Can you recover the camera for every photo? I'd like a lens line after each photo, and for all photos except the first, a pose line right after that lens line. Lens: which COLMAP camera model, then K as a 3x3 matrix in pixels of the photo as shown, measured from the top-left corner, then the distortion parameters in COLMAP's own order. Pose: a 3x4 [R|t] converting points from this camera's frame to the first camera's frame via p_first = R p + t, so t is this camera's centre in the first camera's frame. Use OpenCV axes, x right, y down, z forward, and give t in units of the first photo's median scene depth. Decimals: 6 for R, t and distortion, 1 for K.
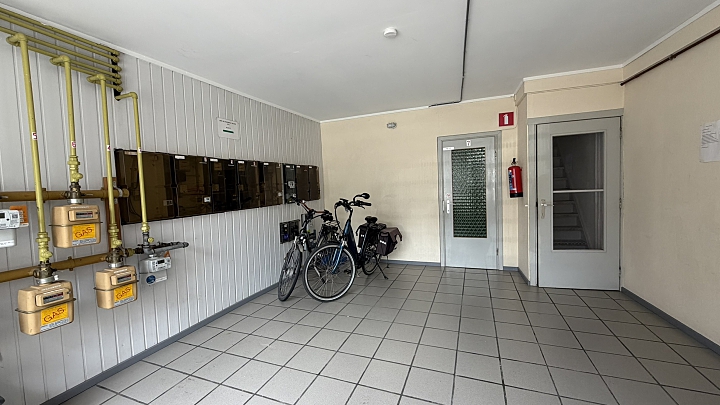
lens RADIAL K [[286.3, 0, 355.4], [0, 286.3, 202.9], [0, 0, 1]] dist [-0.001400, 0.000202]
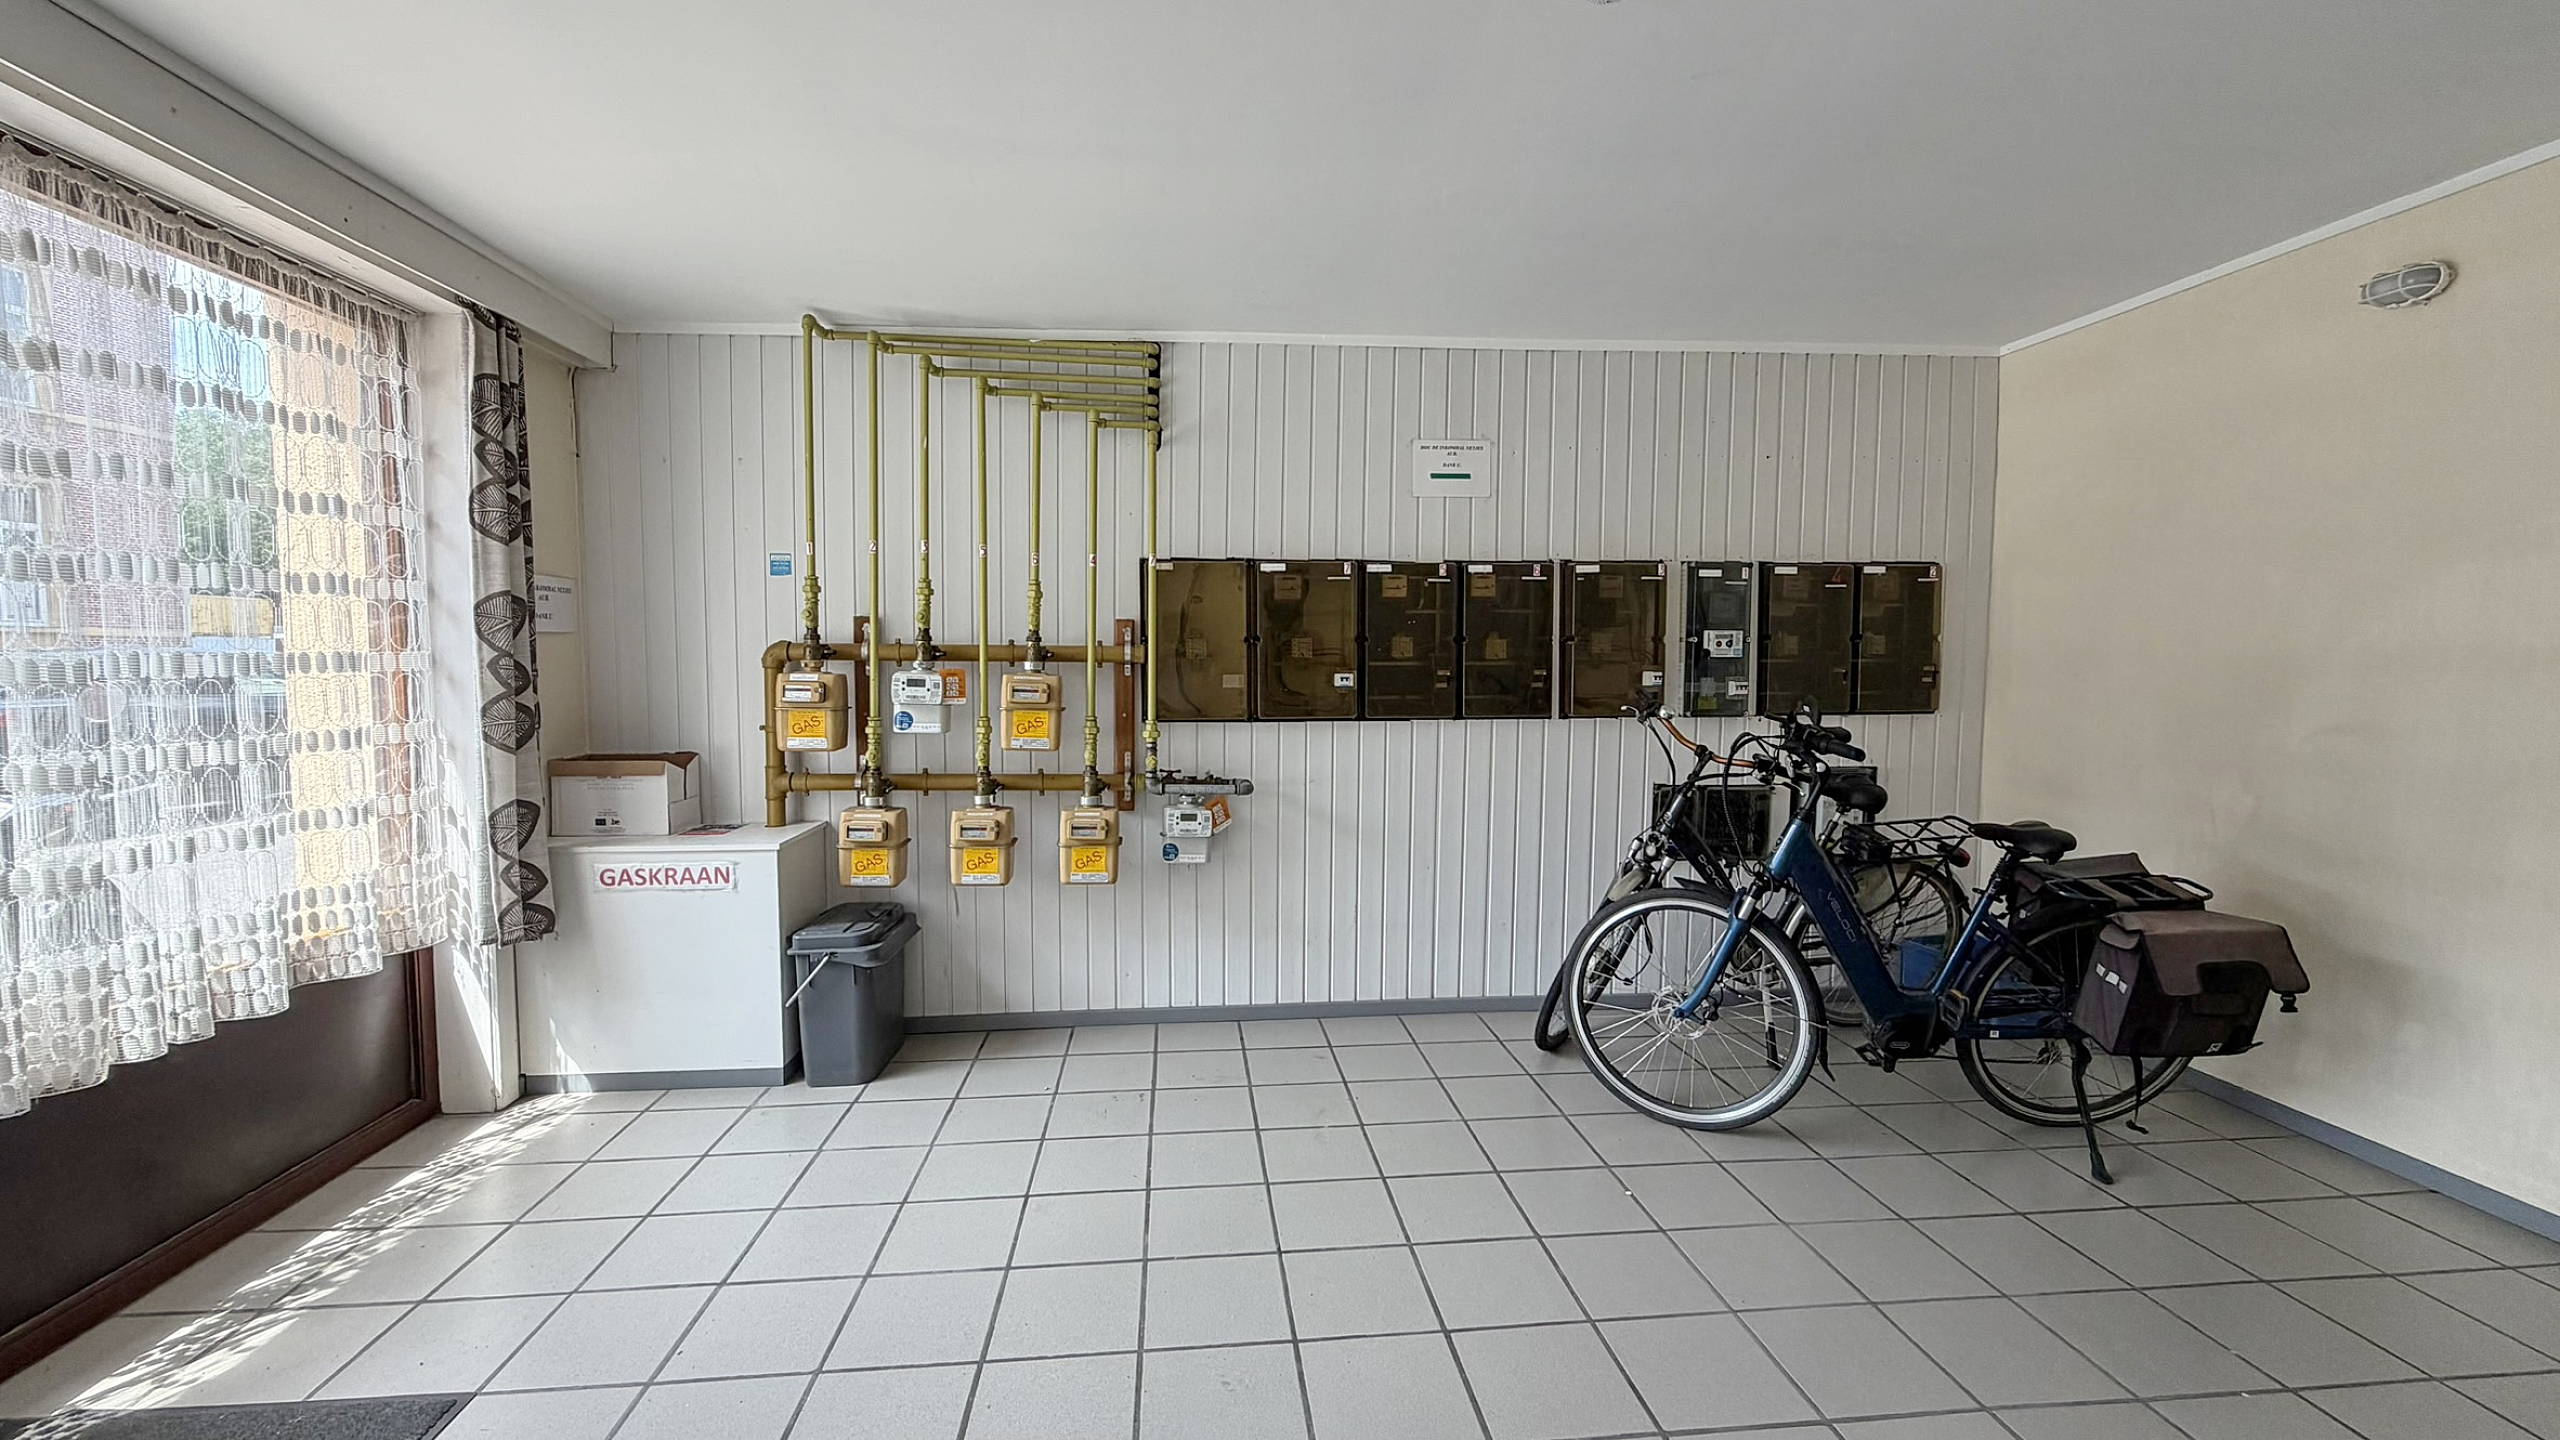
lens RADIAL K [[1018.0, 0, 1262.8], [0, 1018.0, 713.1], [0, 0, 1]] dist [-0.001400, 0.000202]
pose [[0.460398, 0.091495, -0.882985, 0.580743], [-0.071144, 0.995278, 0.066036, -0.047737], [0.884857, 0.032416, 0.464734, 0.316681]]
